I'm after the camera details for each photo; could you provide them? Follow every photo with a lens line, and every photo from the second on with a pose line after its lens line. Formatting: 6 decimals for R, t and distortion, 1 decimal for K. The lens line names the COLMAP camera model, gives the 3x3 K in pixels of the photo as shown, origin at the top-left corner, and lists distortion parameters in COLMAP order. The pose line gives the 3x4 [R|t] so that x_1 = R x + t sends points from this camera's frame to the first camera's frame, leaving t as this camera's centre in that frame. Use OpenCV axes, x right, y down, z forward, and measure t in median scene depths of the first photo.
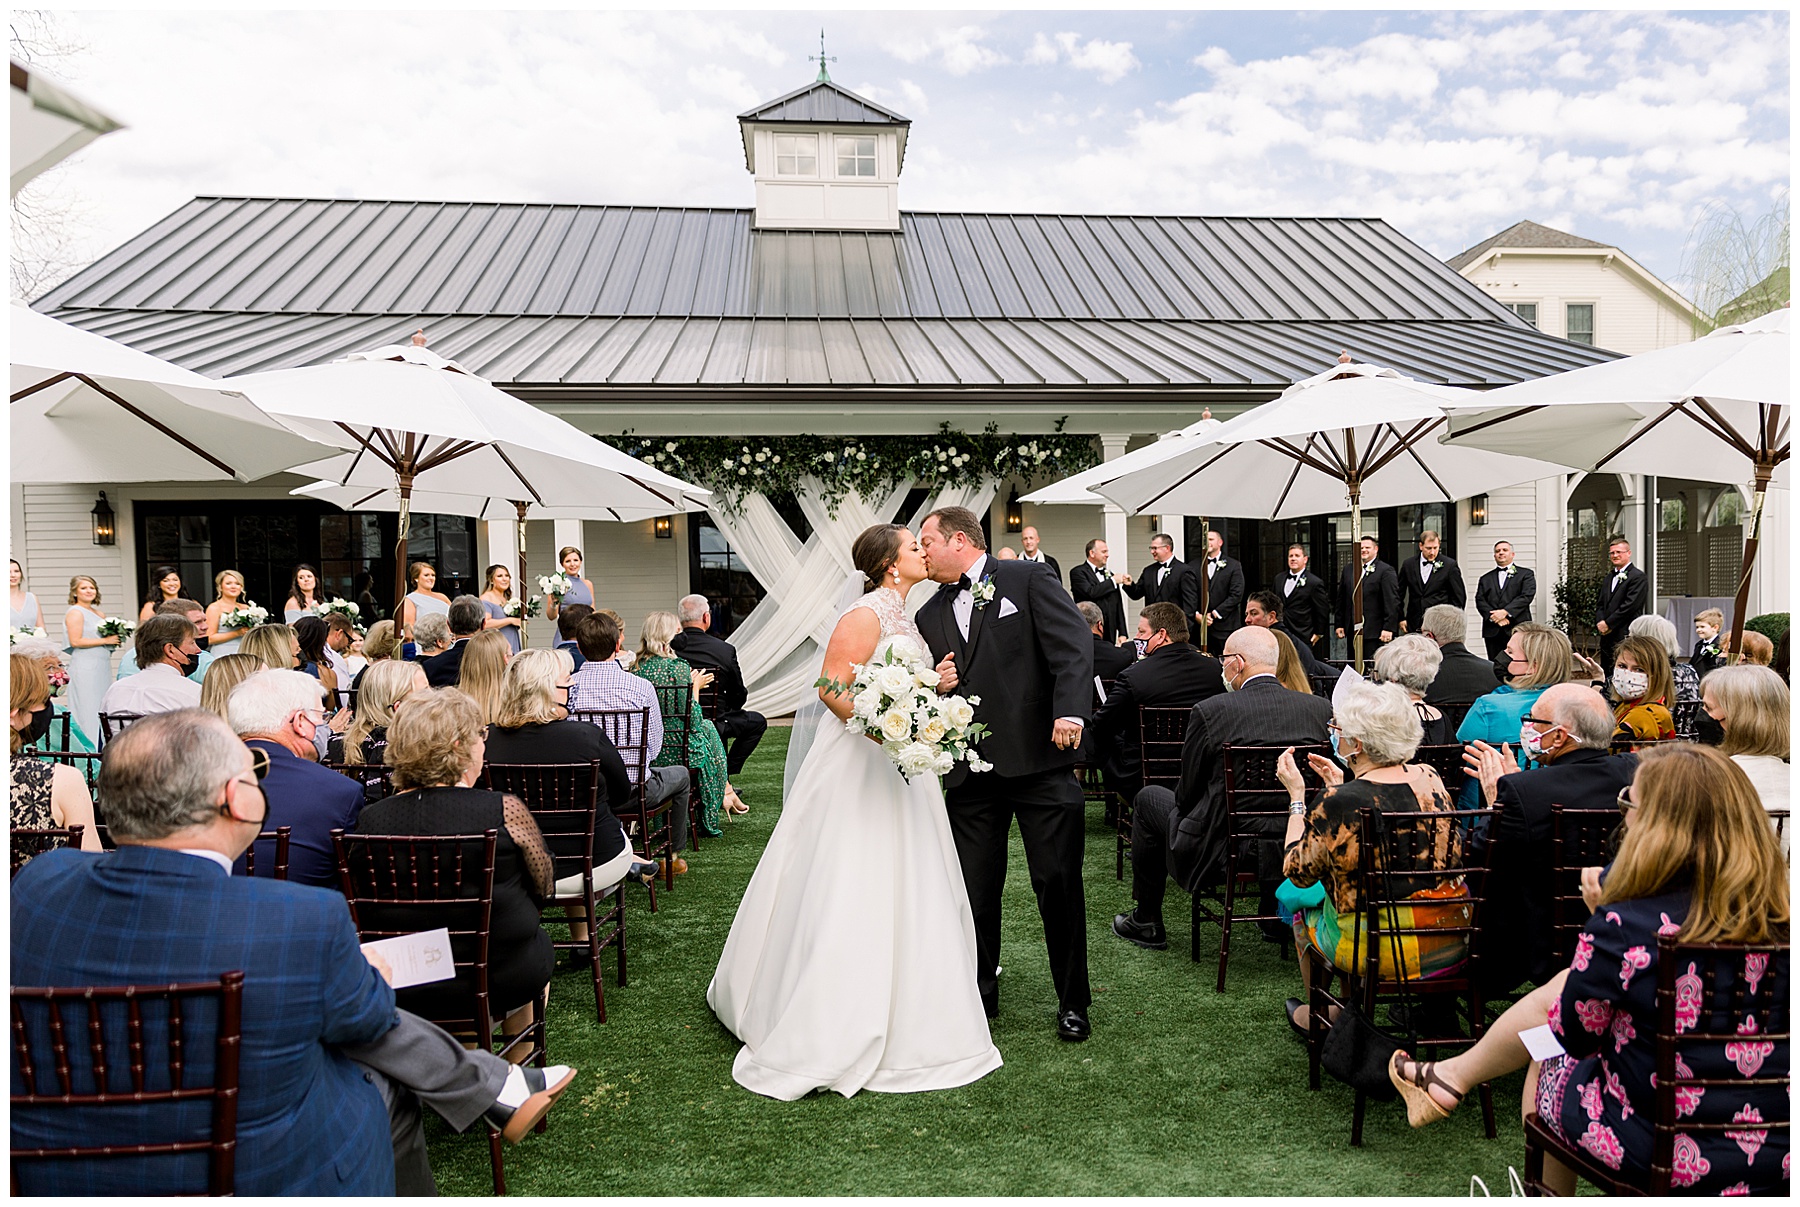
lens RADIAL K [[1368.1, 0, 1005.7], [0, 1368.1, 651.1], [0, 0, 1]] dist [0.014005, 0.005658]
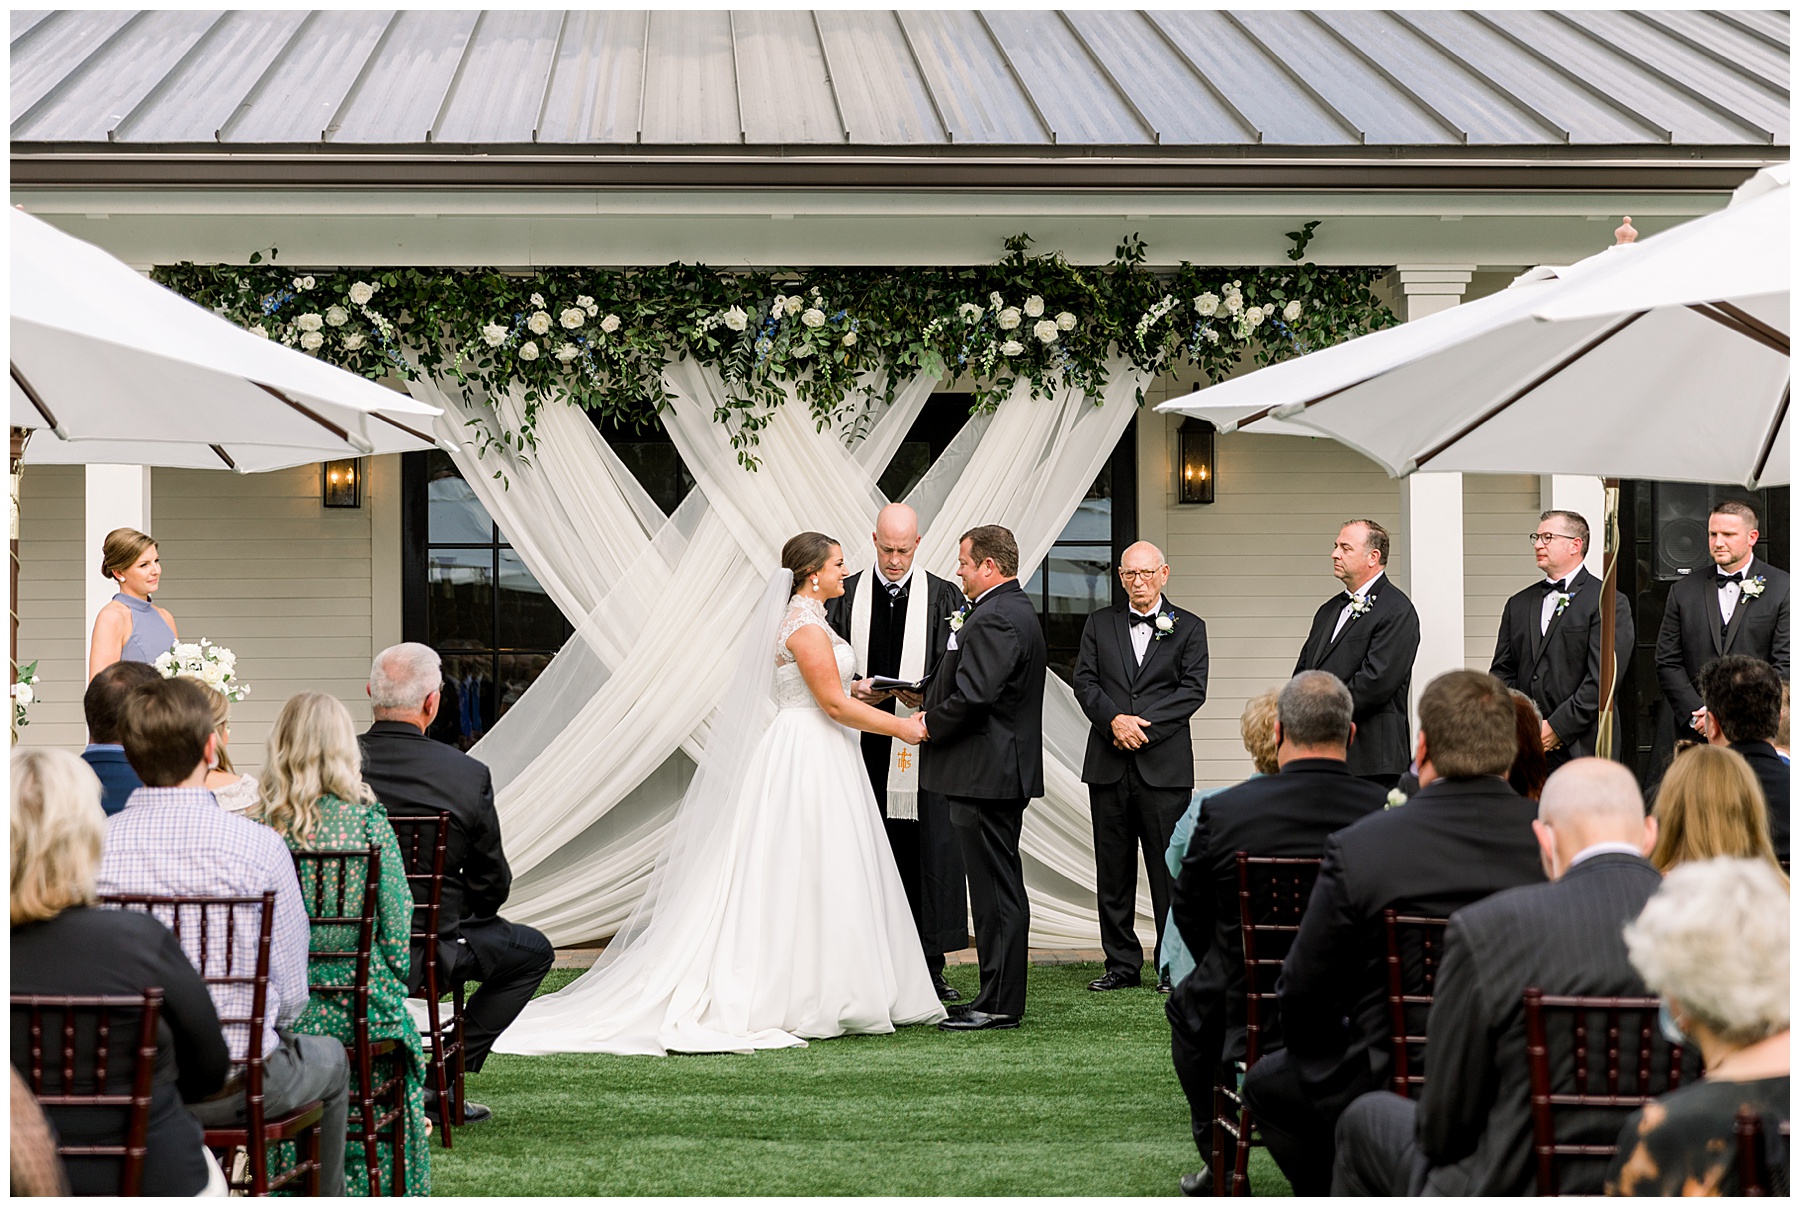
lens RADIAL K [[3601.6, 0, 900.0], [0, 3601.6, 603.5], [0, 0, 1]] dist [0.045629, -0.105792]
pose [[0.995389, 0.013164, -0.095010, 0.025154], [-0.018505, 0.998284, -0.055550, 0.004199], [0.094116, 0.057052, 0.993925, -0.075111]]
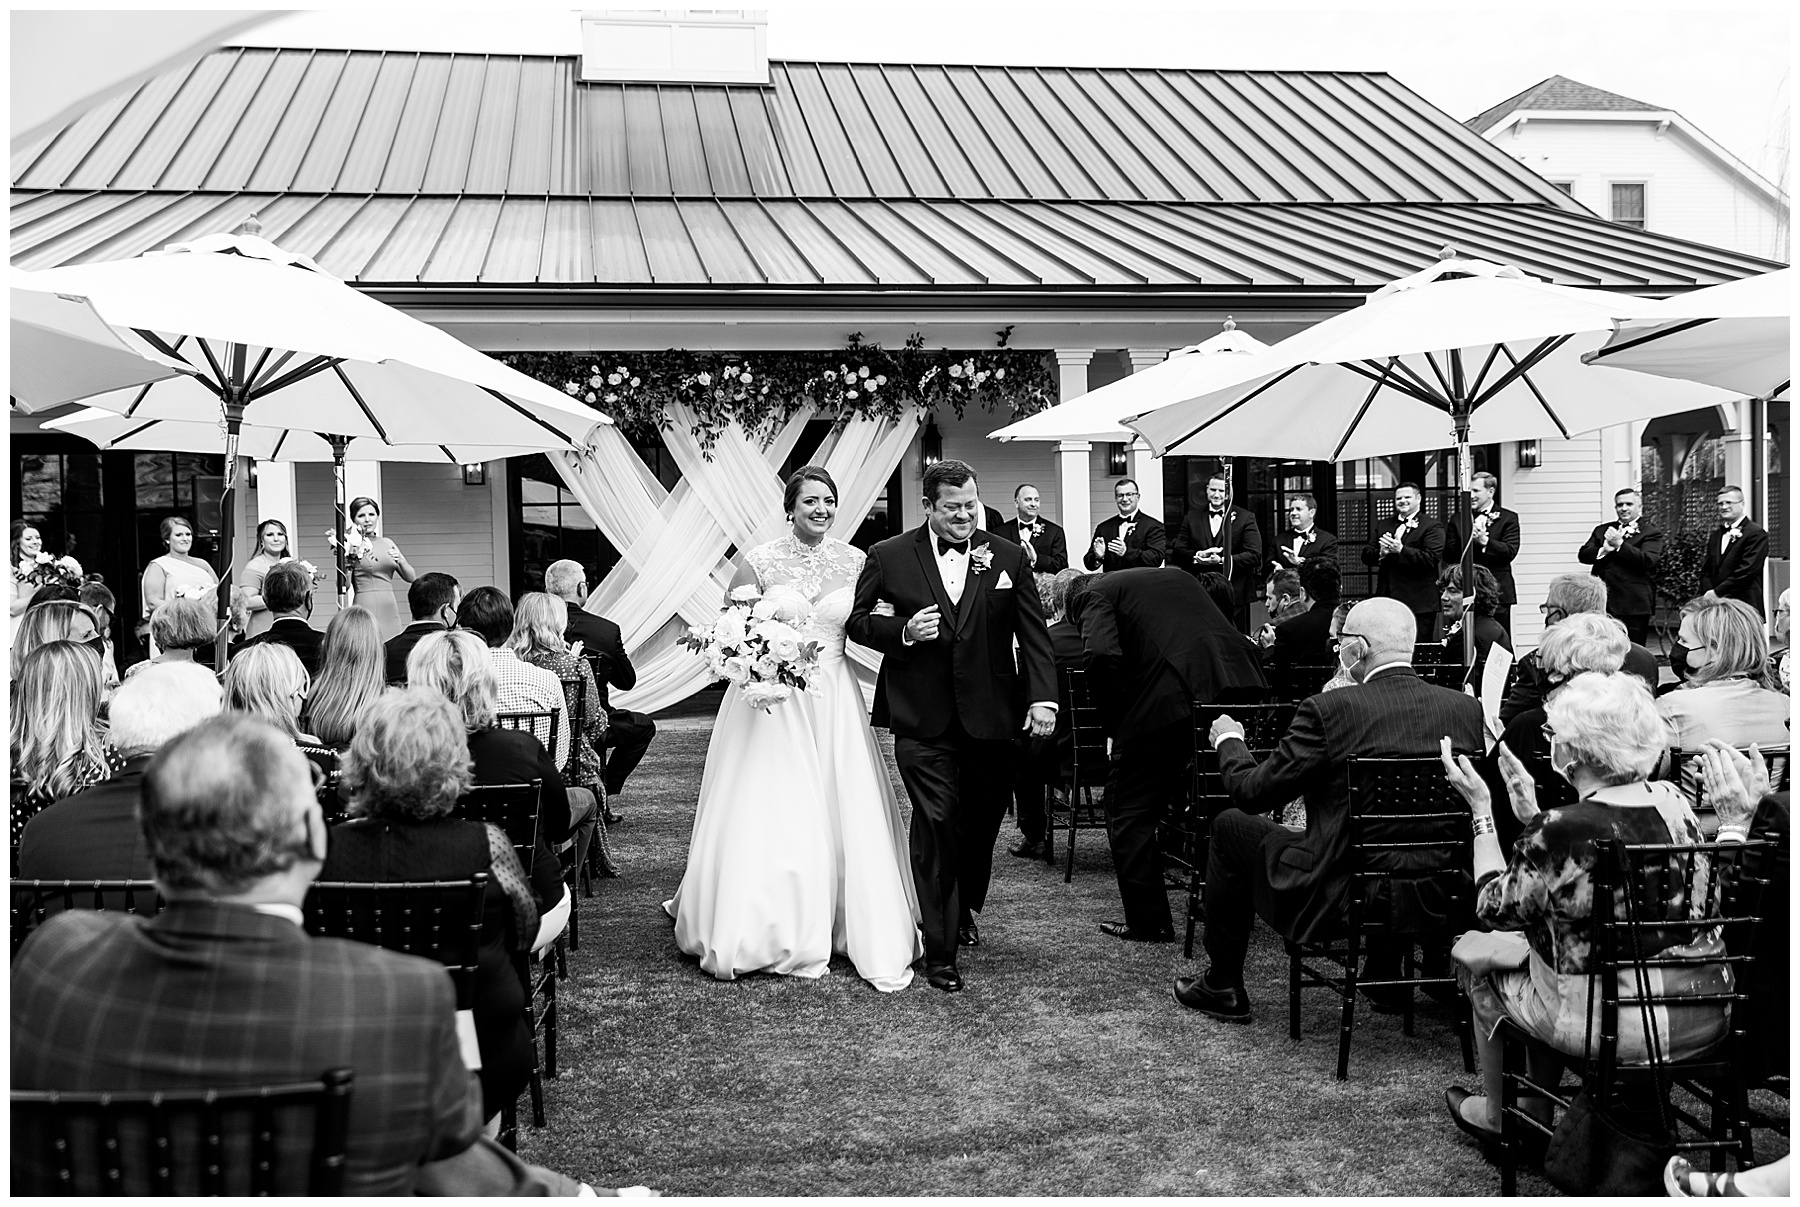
lens RADIAL K [[1782.6, 0, 900.0], [0, 1782.6, 603.5], [0, 0, 1]] dist [0.013384, 0.012325]
pose [[0.999674, -0.002393, 0.025409, -0.045102], [0.002778, 0.999882, -0.015130, -0.000921], [-0.025370, 0.015196, 0.999563, 0.002443]]
